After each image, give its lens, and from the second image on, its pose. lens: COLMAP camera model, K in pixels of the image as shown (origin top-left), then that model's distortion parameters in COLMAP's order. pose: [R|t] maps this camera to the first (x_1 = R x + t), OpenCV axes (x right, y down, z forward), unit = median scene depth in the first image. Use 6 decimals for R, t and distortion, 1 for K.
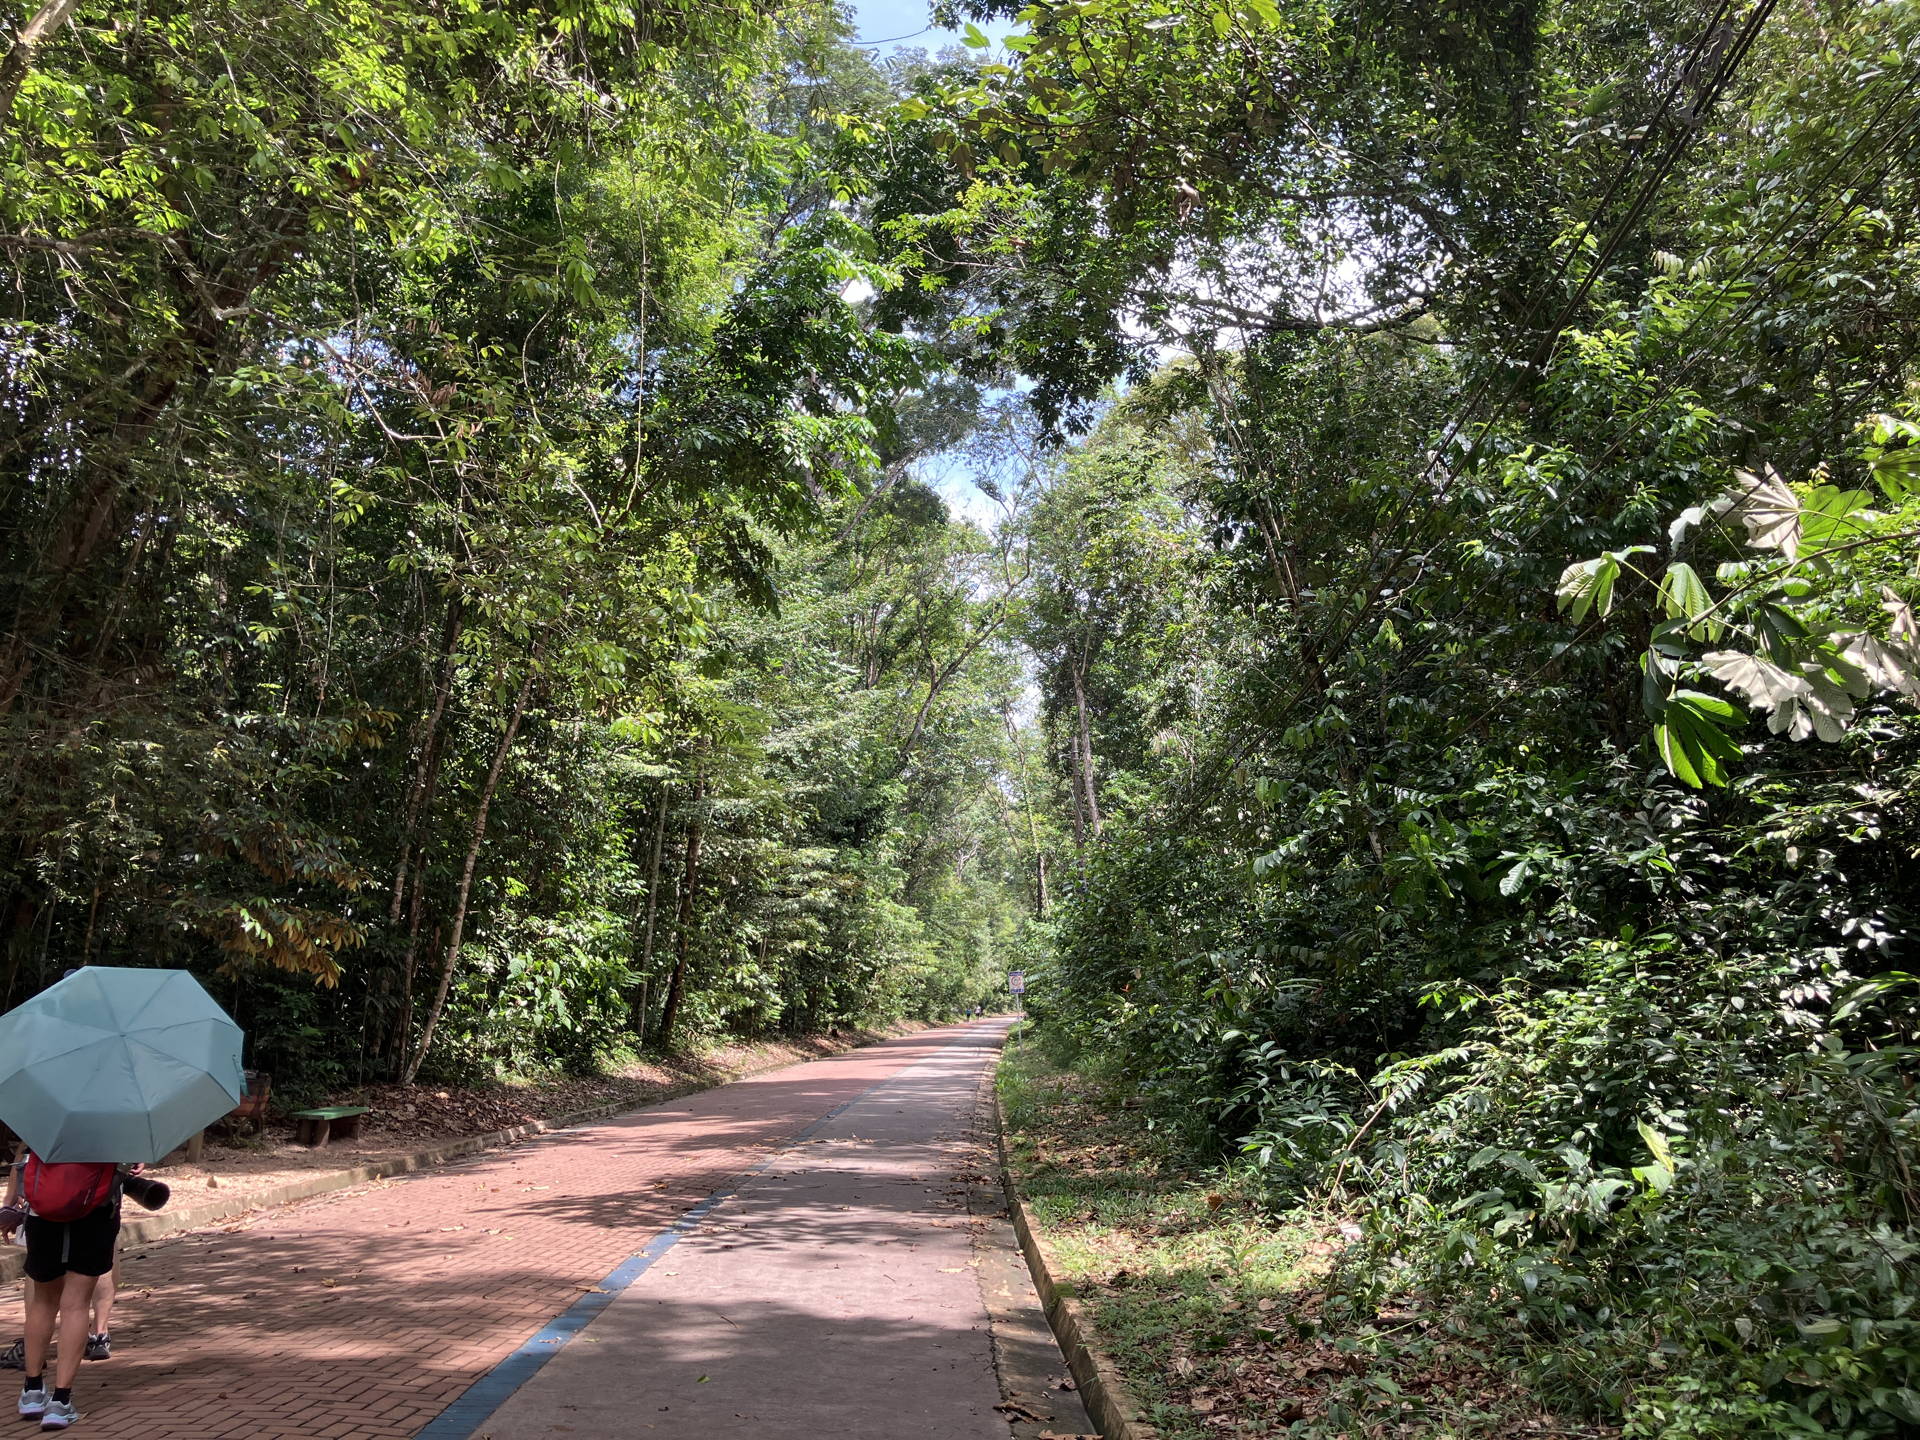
lens RADIAL K [[1564.9, 0, 972.8], [0, 1564.9, 716.1], [0, 0, 1]] dist [-0.003257, -0.006488]
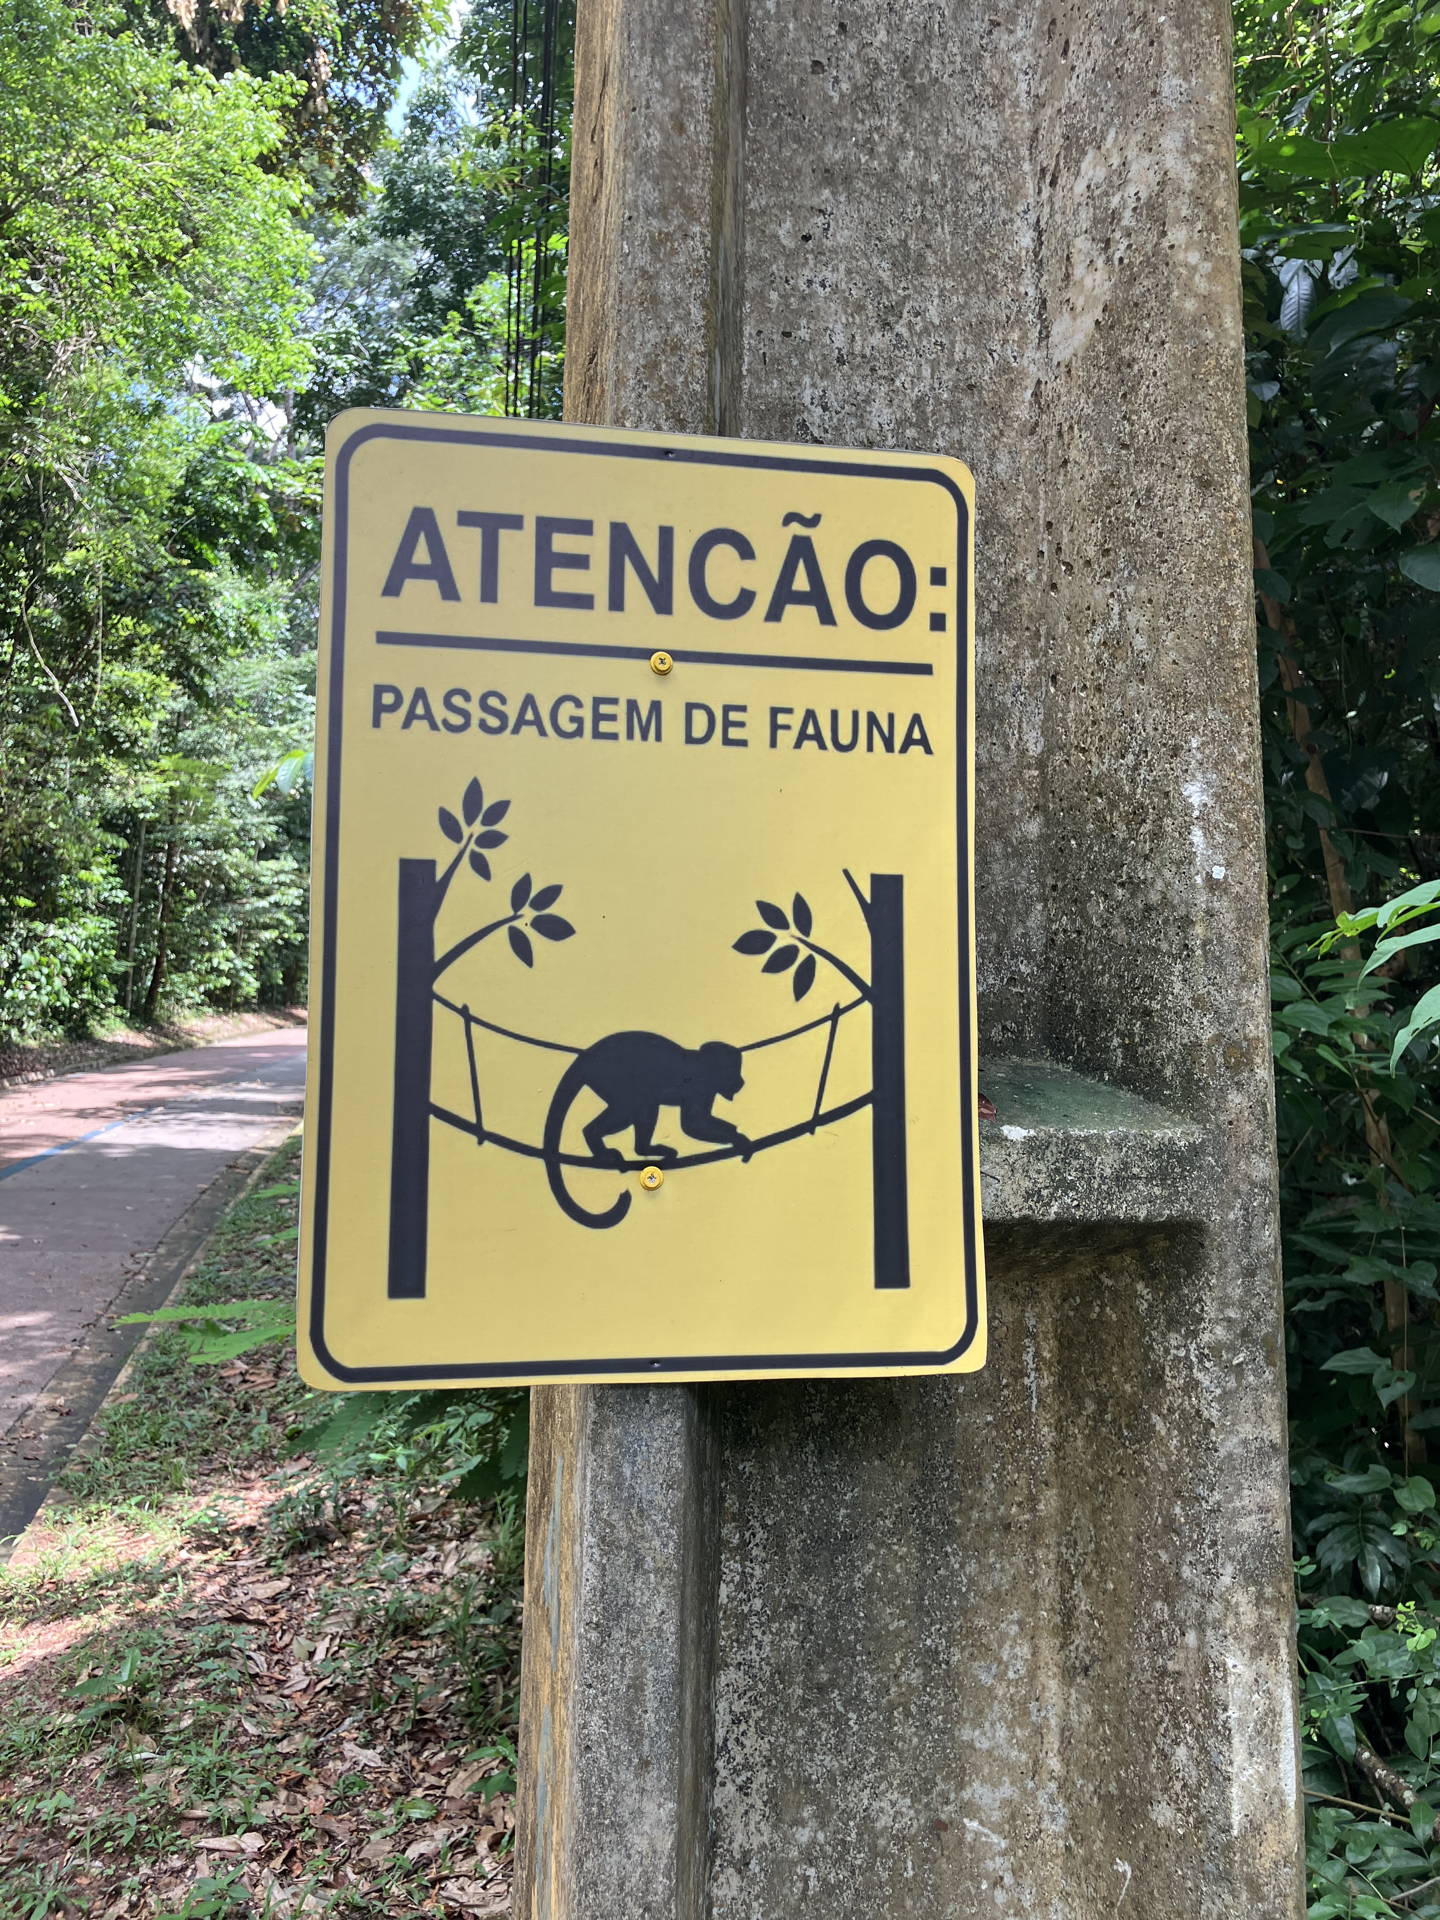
lens RADIAL K [[1564.9, 0, 711.3], [0, 1564.9, 971.2], [0, 0, 1]] dist [-0.003257, -0.006488]
pose [[0.990442, 0.019640, 0.136522, 0.098032], [-0.043678, 0.983530, 0.175387, -0.082629], [-0.130829, -0.179674, 0.974988, -0.350746]]
